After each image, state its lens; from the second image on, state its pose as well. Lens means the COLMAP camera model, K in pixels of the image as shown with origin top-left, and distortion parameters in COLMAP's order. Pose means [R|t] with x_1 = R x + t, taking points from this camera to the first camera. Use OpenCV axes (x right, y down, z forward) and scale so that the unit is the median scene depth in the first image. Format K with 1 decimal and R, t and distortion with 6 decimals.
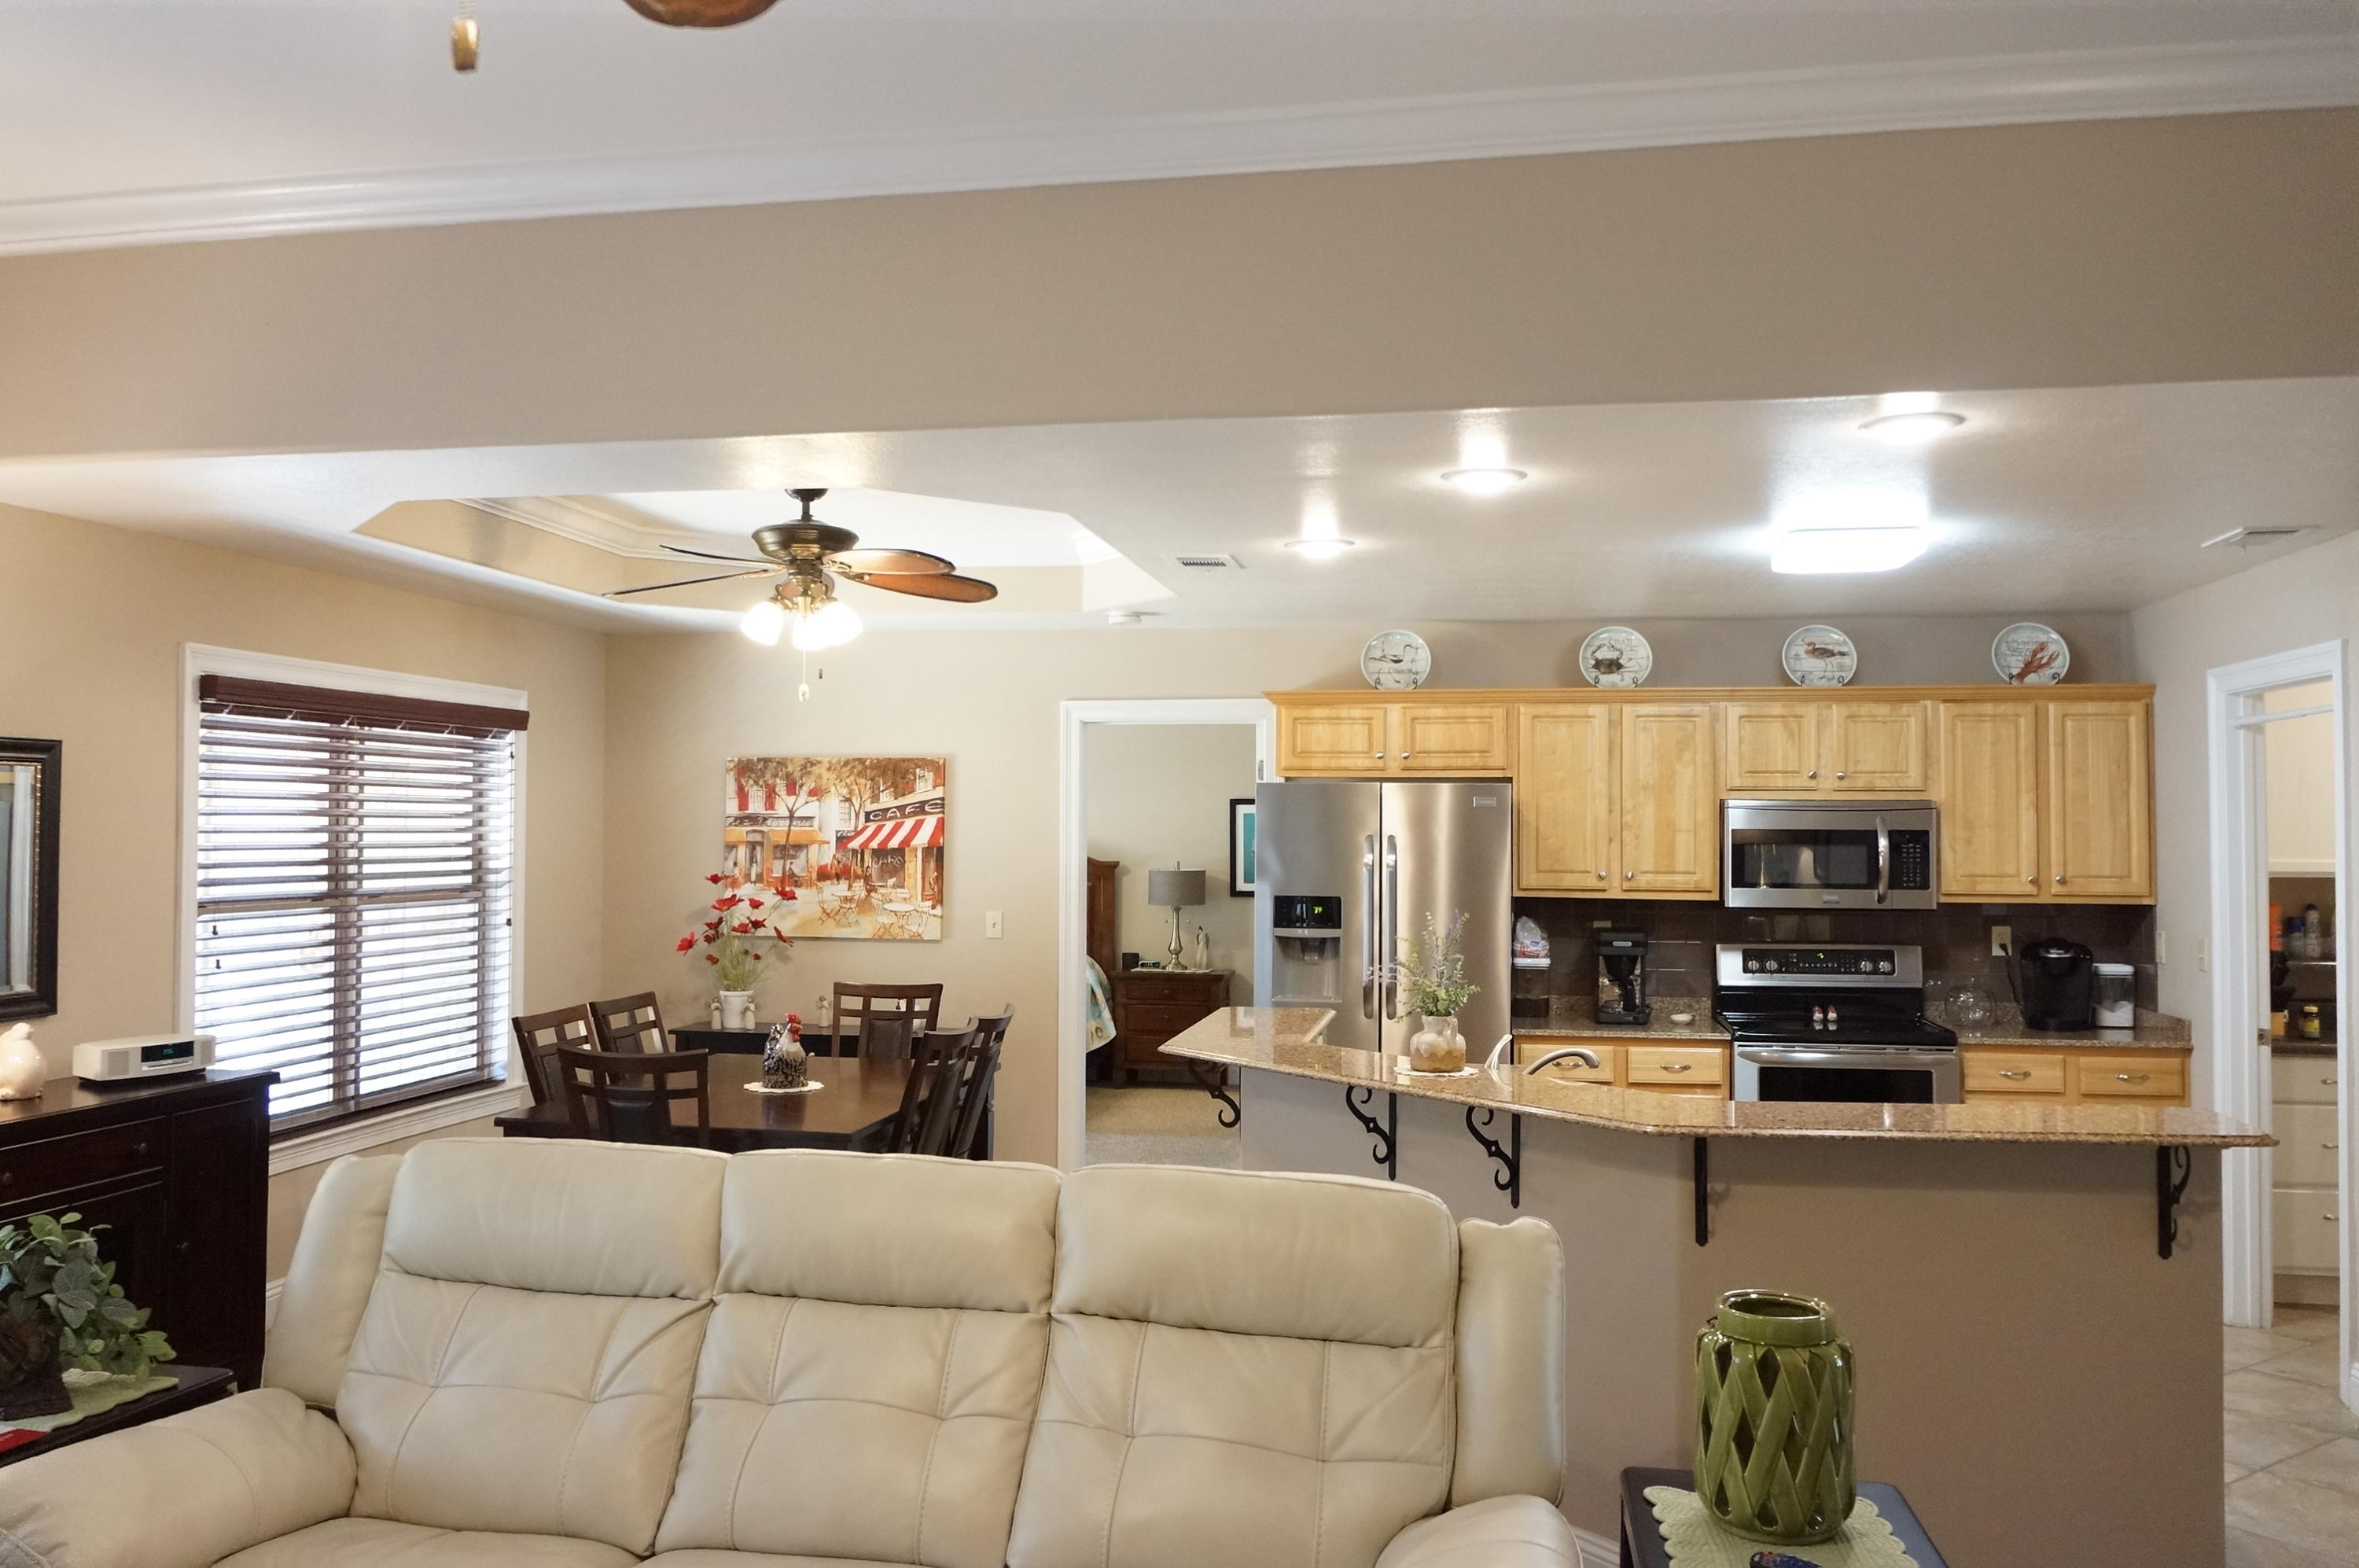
lens RADIAL K [[1876.3, 0, 1175.7], [0, 1876.3, 777.0], [0, 0, 1]] dist [-0.001943, 0.015733]
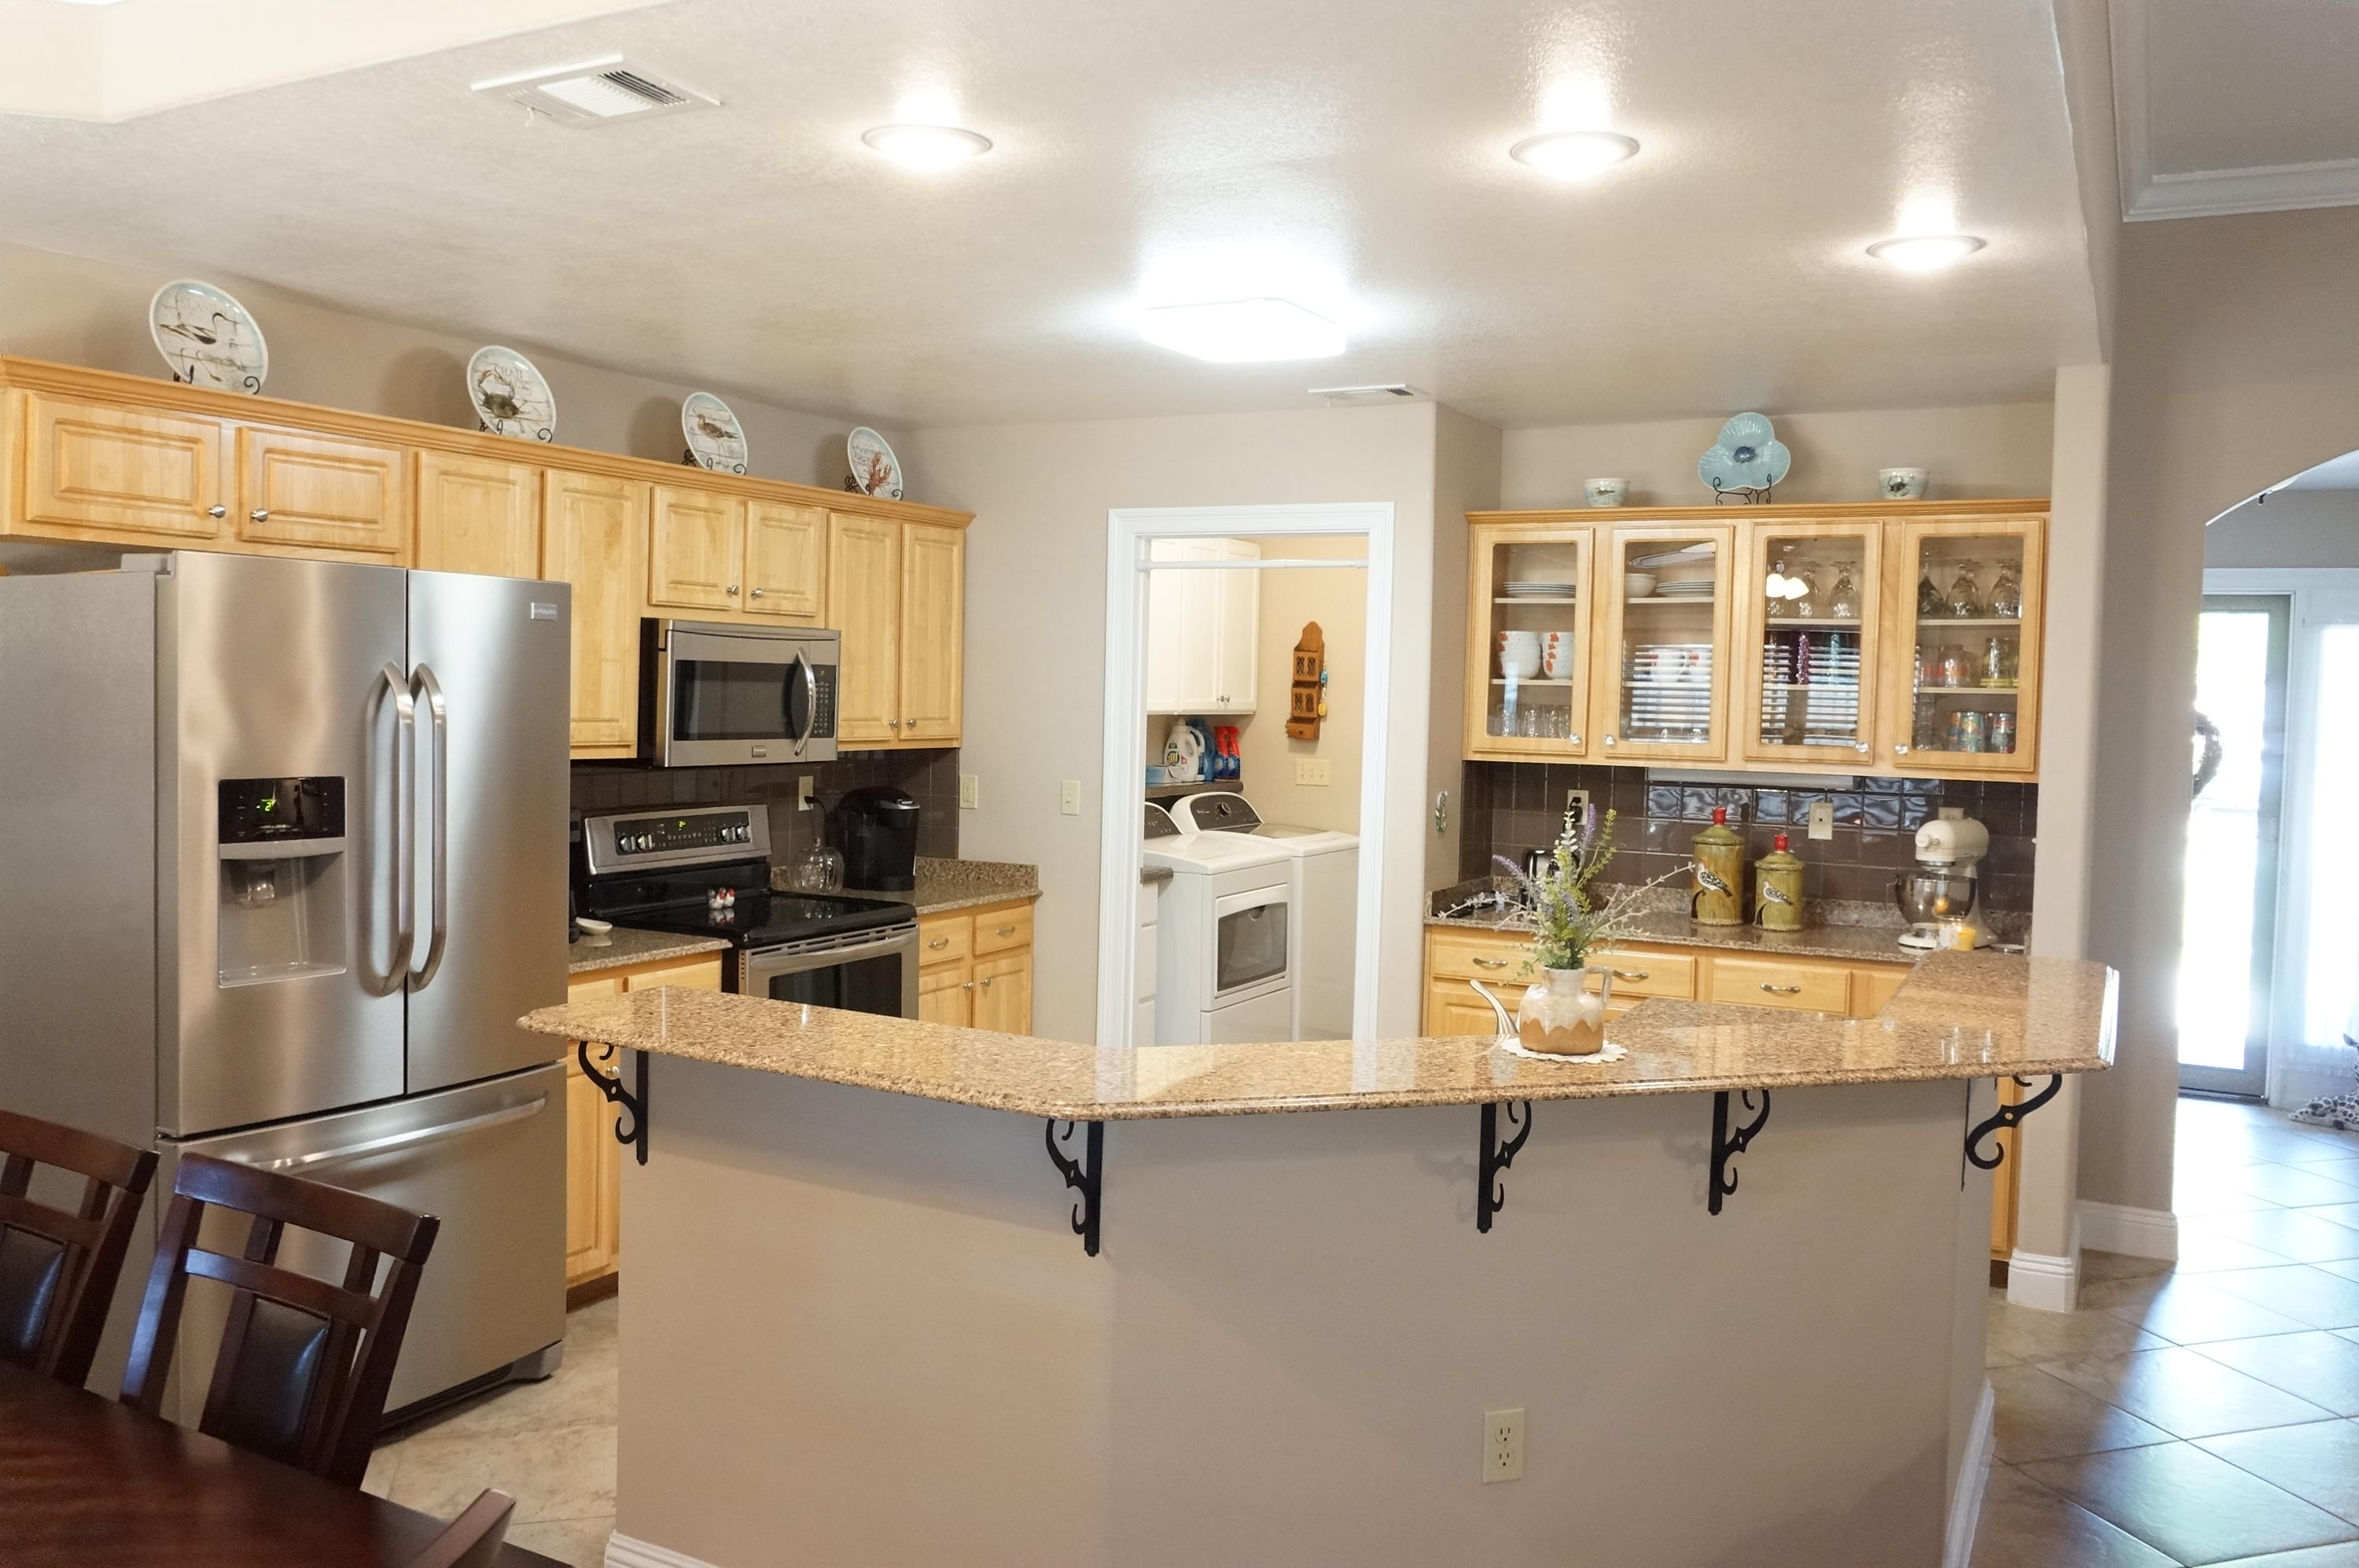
lens RADIAL K [[1850.5, 0, 1155.0], [0, 1850.5, 776.0], [0, 0, 1]] dist [-0.005658, 0.000070]
pose [[0.334950, -0.042449, 0.941279, -0.311804], [-0.050462, 0.996743, 0.062907, 0.017832], [-0.940884, -0.068570, 0.331716, 0.571717]]
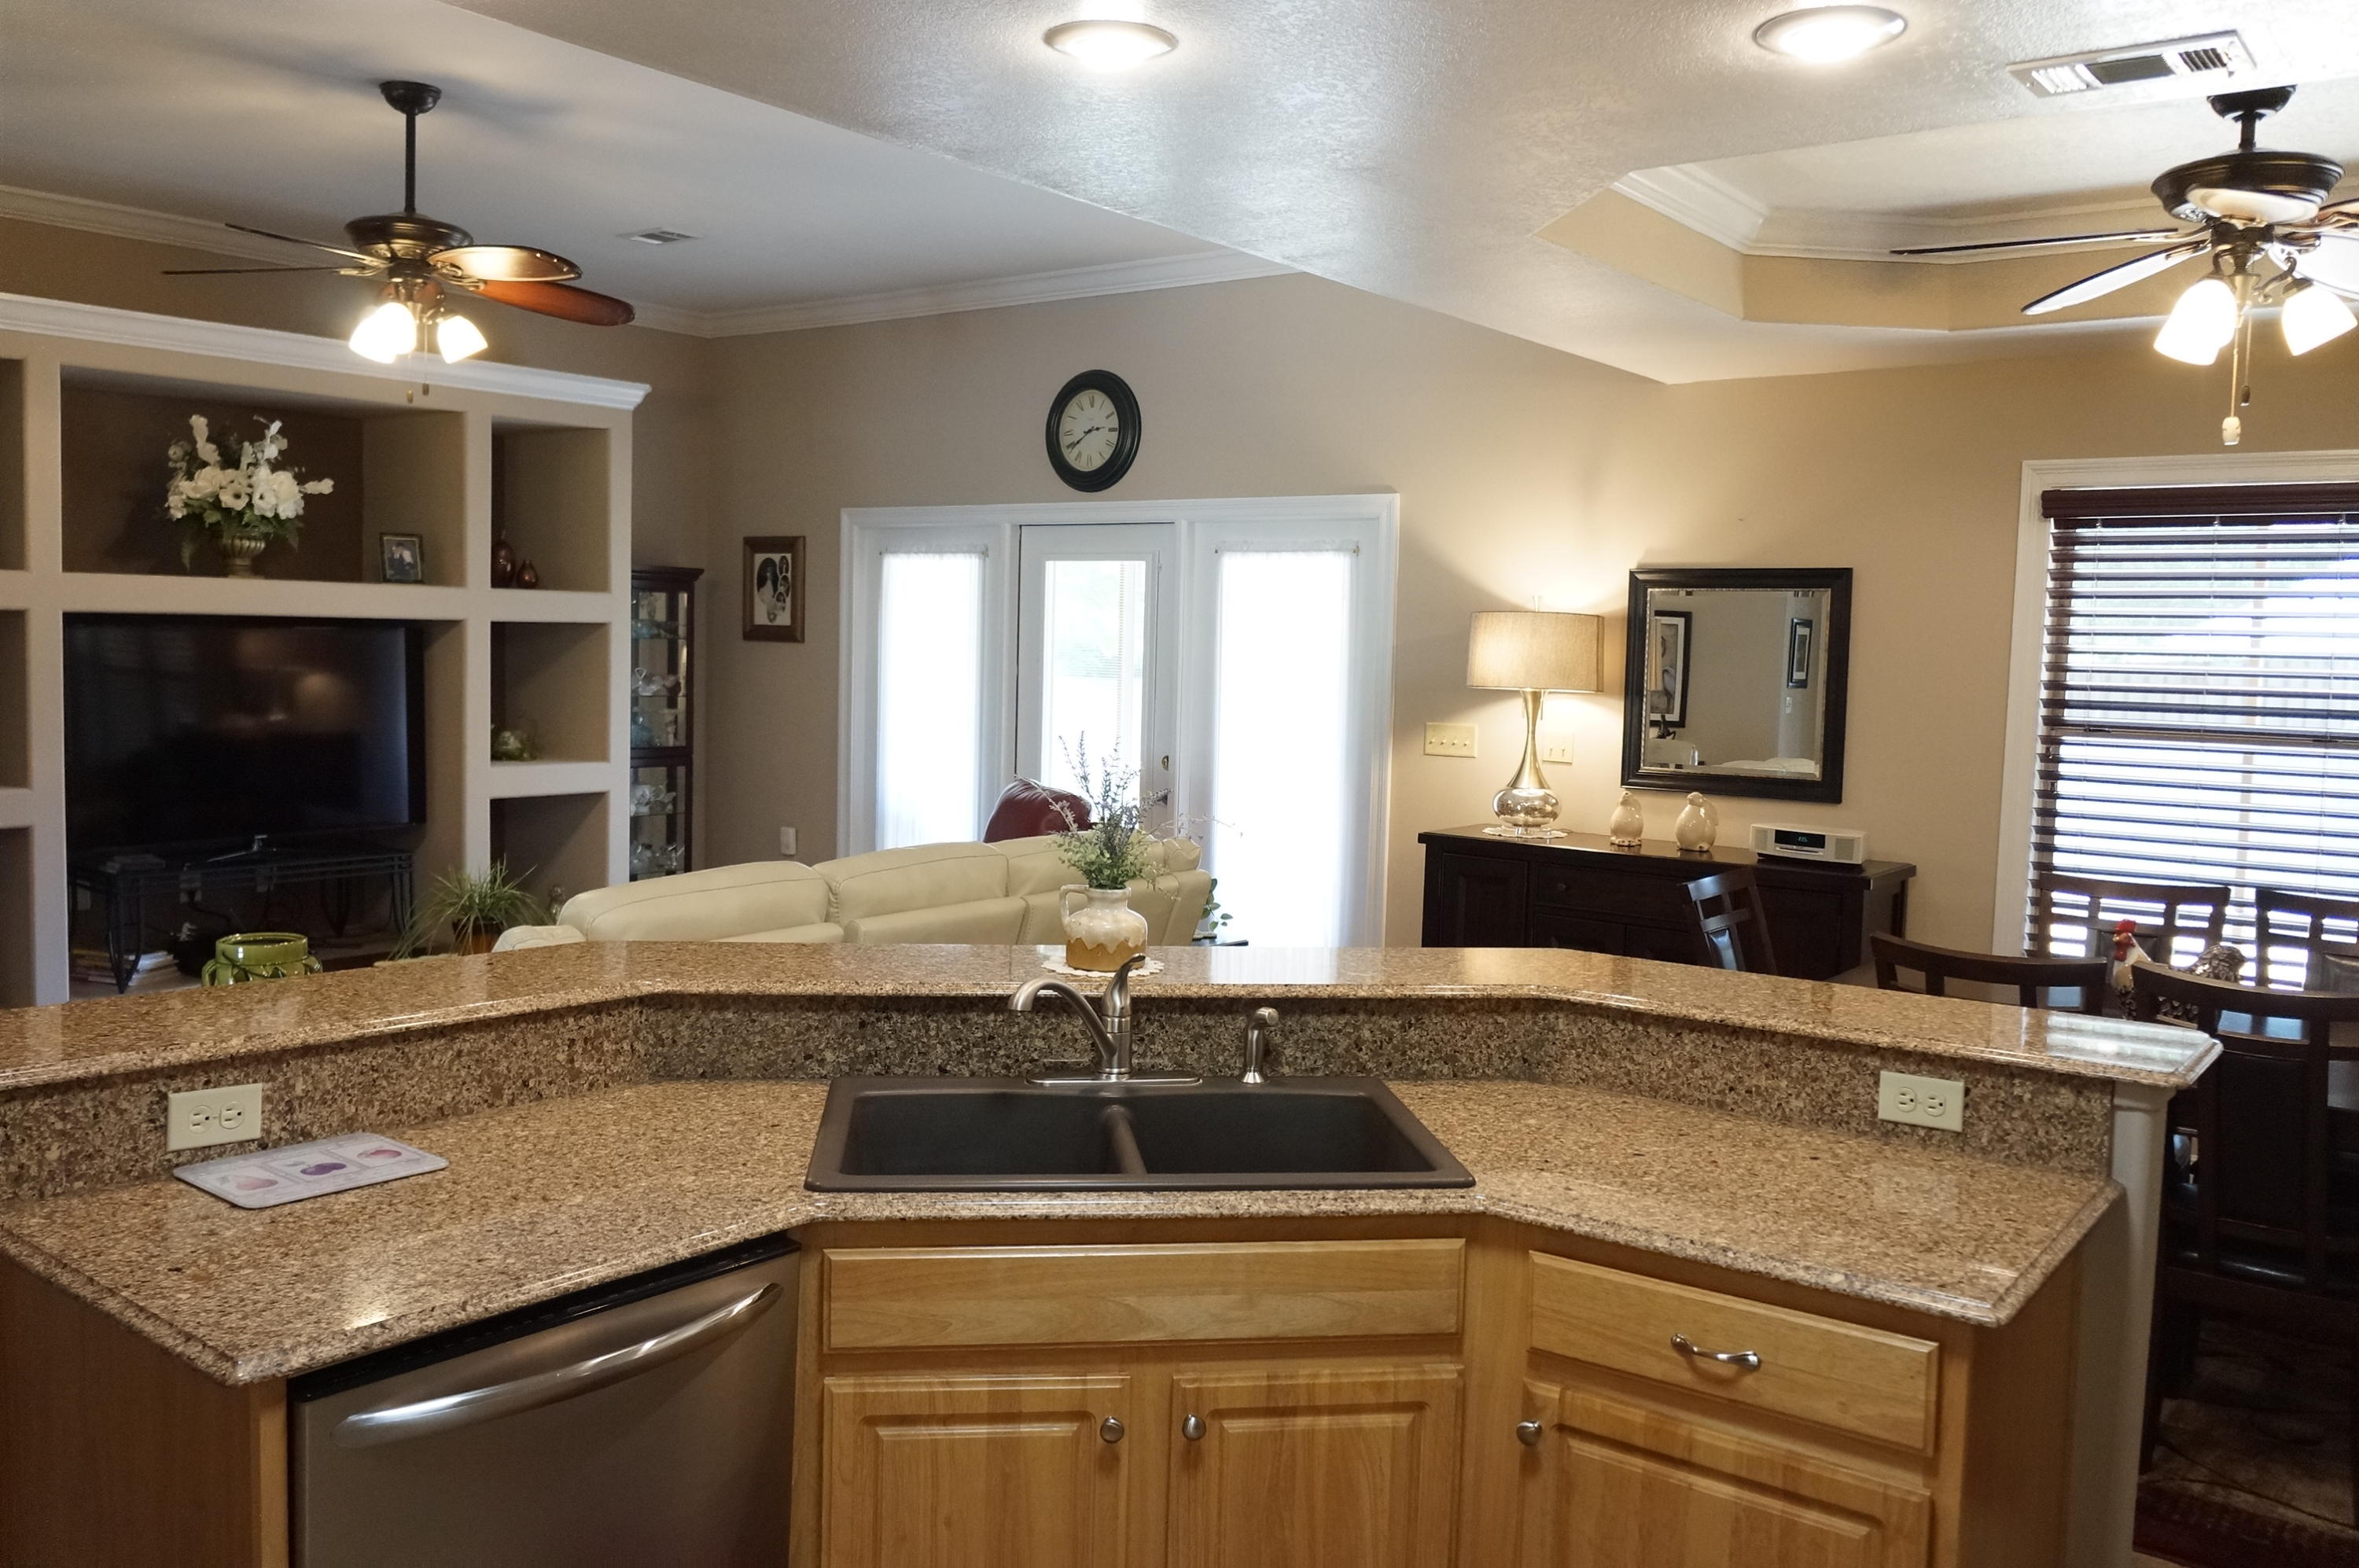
lens RADIAL K [[1876.3, 0, 1175.7], [0, 1876.3, 777.0], [0, 0, 1]] dist [-0.001943, 0.015733]
pose [[-0.470954, 0.049825, -0.880750, 0.450573], [0.000120, 0.998407, 0.056416, 0.031165], [0.882158, 0.026463, -0.470210, 0.839720]]
